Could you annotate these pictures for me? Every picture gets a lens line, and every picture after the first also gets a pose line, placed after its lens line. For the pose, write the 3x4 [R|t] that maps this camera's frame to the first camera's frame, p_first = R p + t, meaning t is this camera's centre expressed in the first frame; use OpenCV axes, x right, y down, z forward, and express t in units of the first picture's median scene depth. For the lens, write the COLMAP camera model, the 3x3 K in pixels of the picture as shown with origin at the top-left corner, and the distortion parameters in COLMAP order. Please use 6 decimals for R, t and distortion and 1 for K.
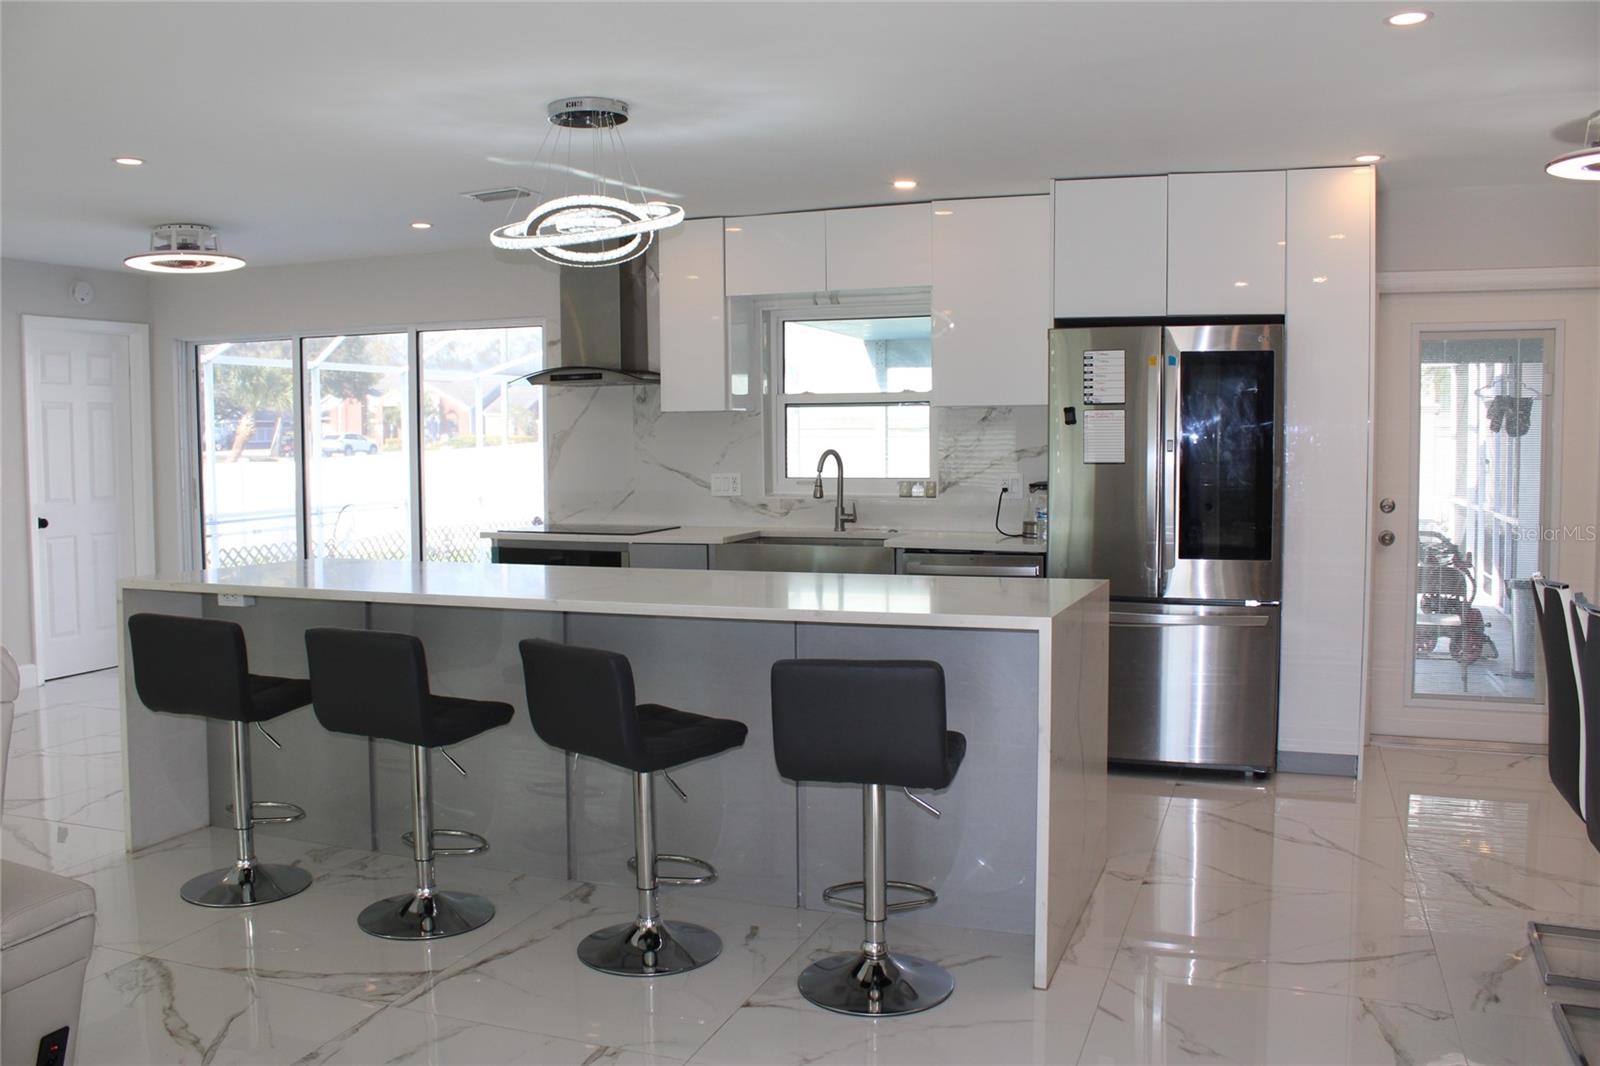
lens RADIAL K [[1368.2, 0, 801.1], [0, 1368.2, 528.6], [0, 0, 1]] dist [-0.146110, 0.090256]
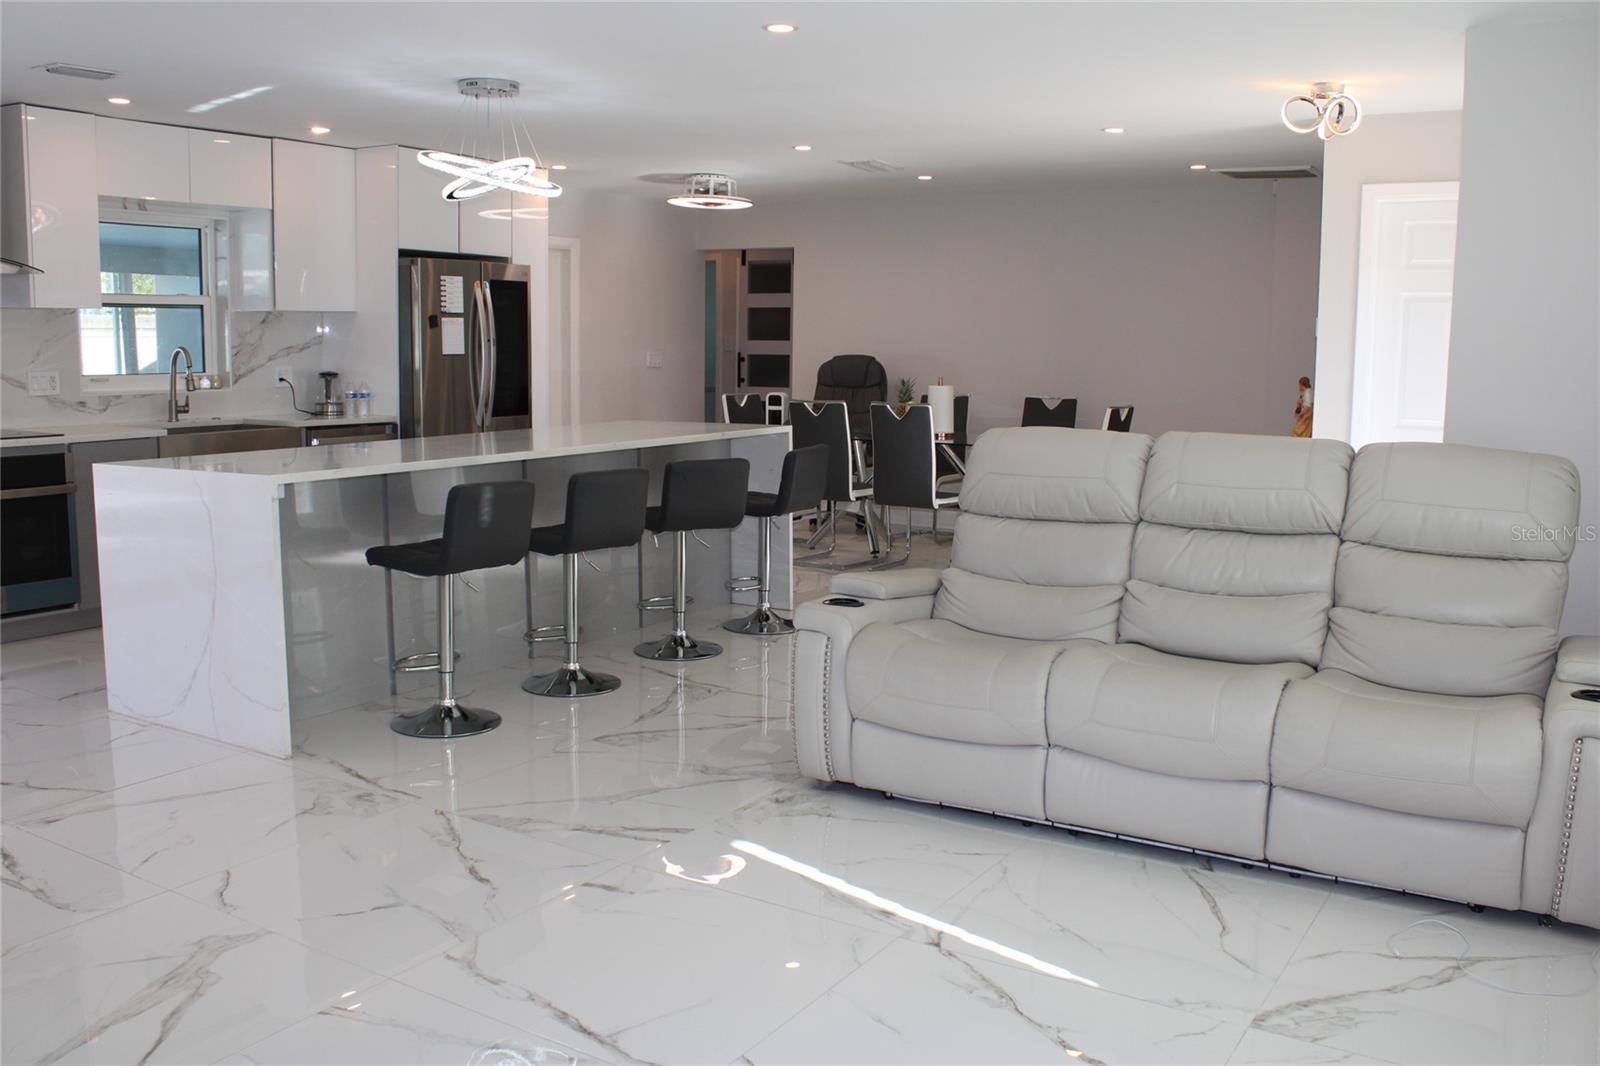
lens RADIAL K [[1368.2, 0, 809.7], [0, 1368.2, 525.9], [0, 0, 1]] dist [-0.146110, 0.090256]
pose [[0.181489, -0.120171, 0.976023, -0.962478], [0.057734, 0.992096, 0.111415, -0.004523], [-0.981697, 0.036129, 0.186992, 0.310290]]
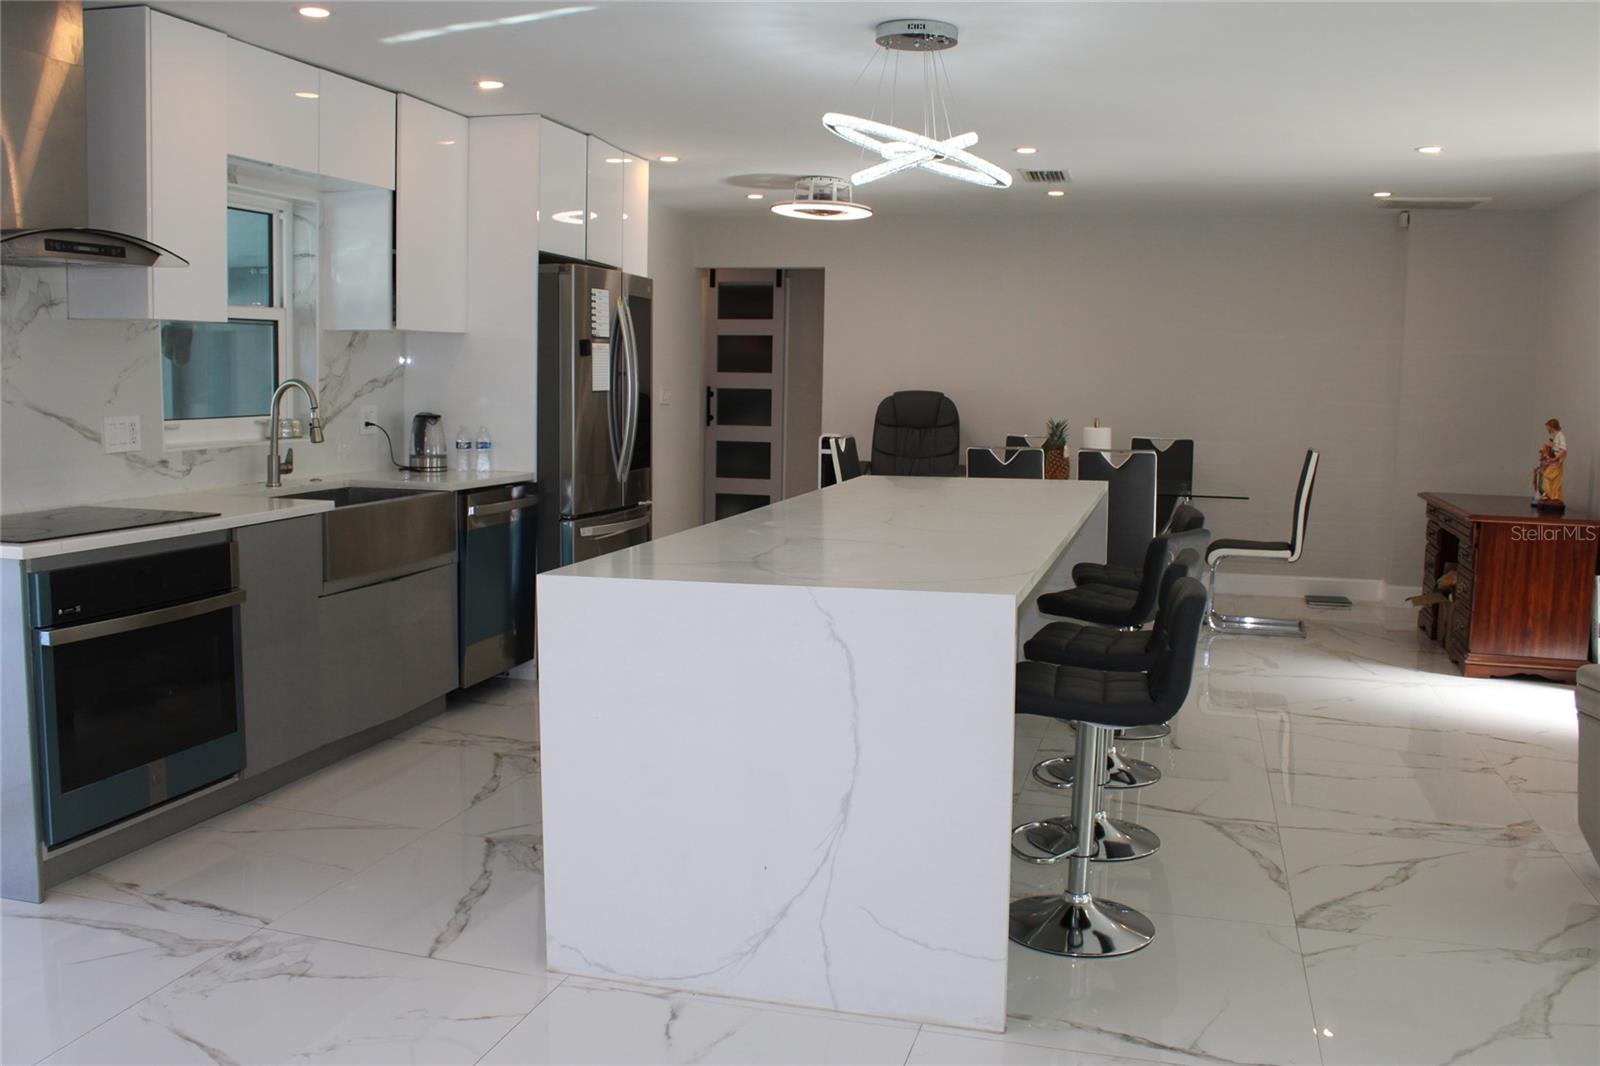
lens RADIAL K [[1368.2, 0, 804.3], [0, 1368.2, 523.6], [0, 0, 1]] dist [-0.146110, 0.090256]
pose [[-0.093369, -0.100199, 0.990577, -0.771468], [0.056882, 0.992761, 0.105782, -0.041275], [-0.994005, 0.066222, -0.086994, 0.796257]]
